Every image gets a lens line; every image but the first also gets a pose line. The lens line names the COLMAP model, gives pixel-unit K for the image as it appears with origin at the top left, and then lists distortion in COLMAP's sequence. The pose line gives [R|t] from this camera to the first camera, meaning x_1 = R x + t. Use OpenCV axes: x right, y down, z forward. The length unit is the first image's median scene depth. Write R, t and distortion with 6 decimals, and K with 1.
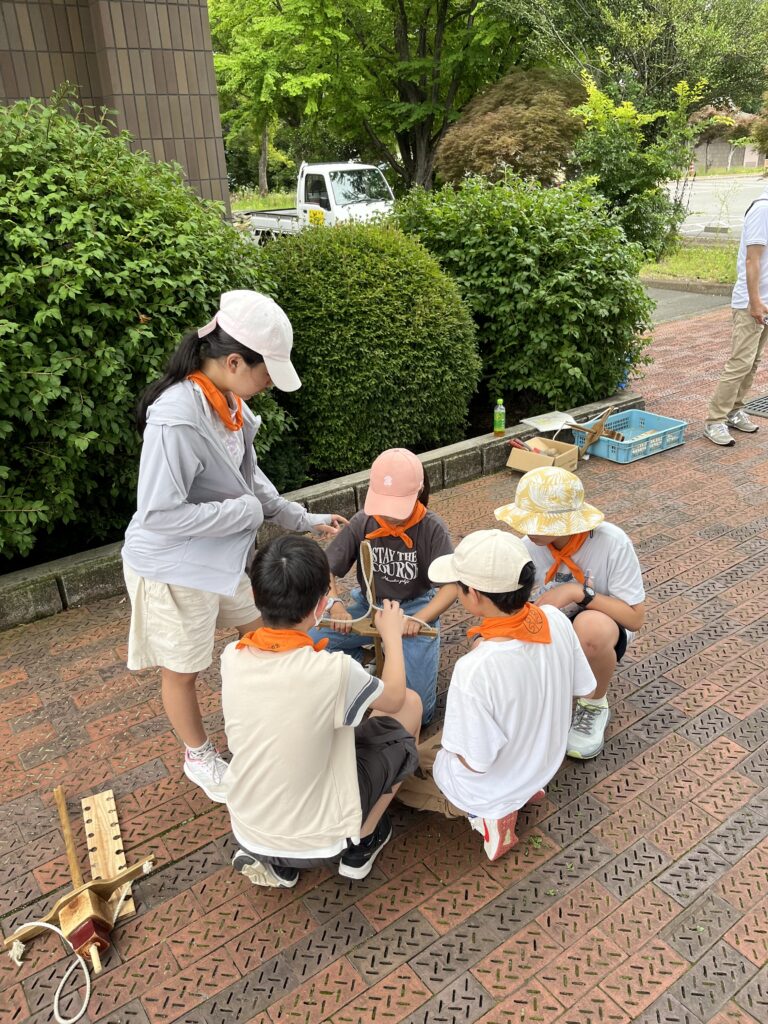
lens RADIAL K [[771.2, 0, 390.1], [0, 771.2, 511.9], [0, 0, 1]] dist [0.068753, -0.093756]
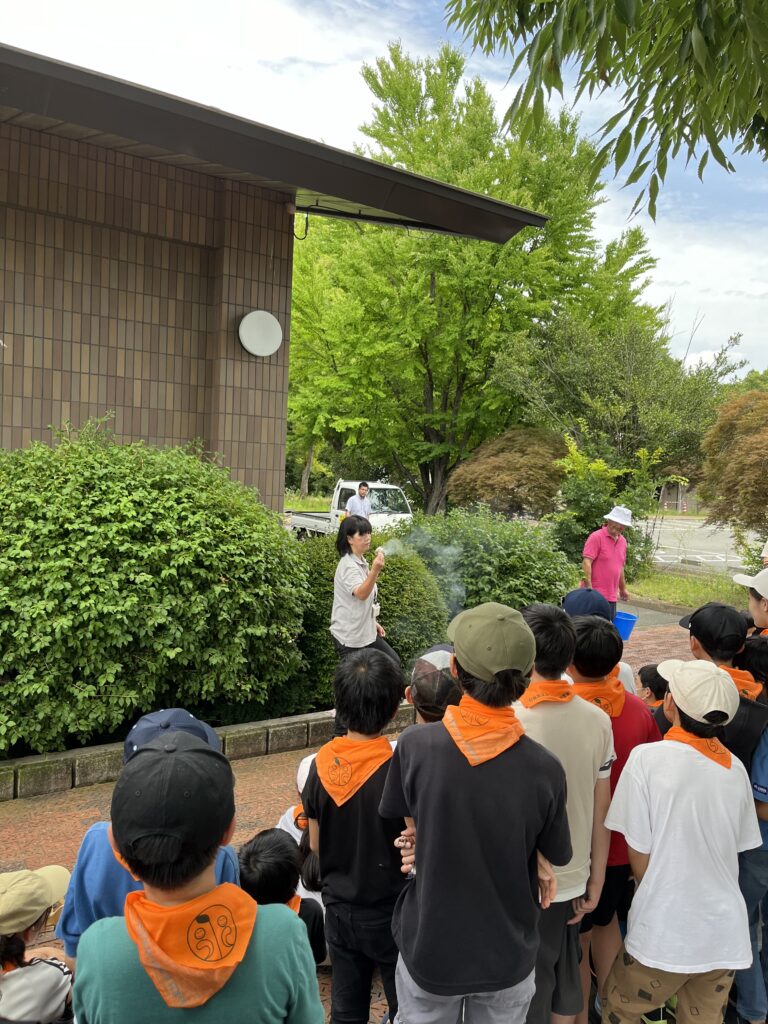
lens RADIAL K [[771.2, 0, 390.1], [0, 771.2, 511.9], [0, 0, 1]] dist [0.068753, -0.093756]
pose [[0.995556, 0.087652, -0.034434, 0.037797], [-0.094173, 0.926099, -0.365339, 0.102538], [-0.000133, 0.366959, 0.930237, -0.317659]]
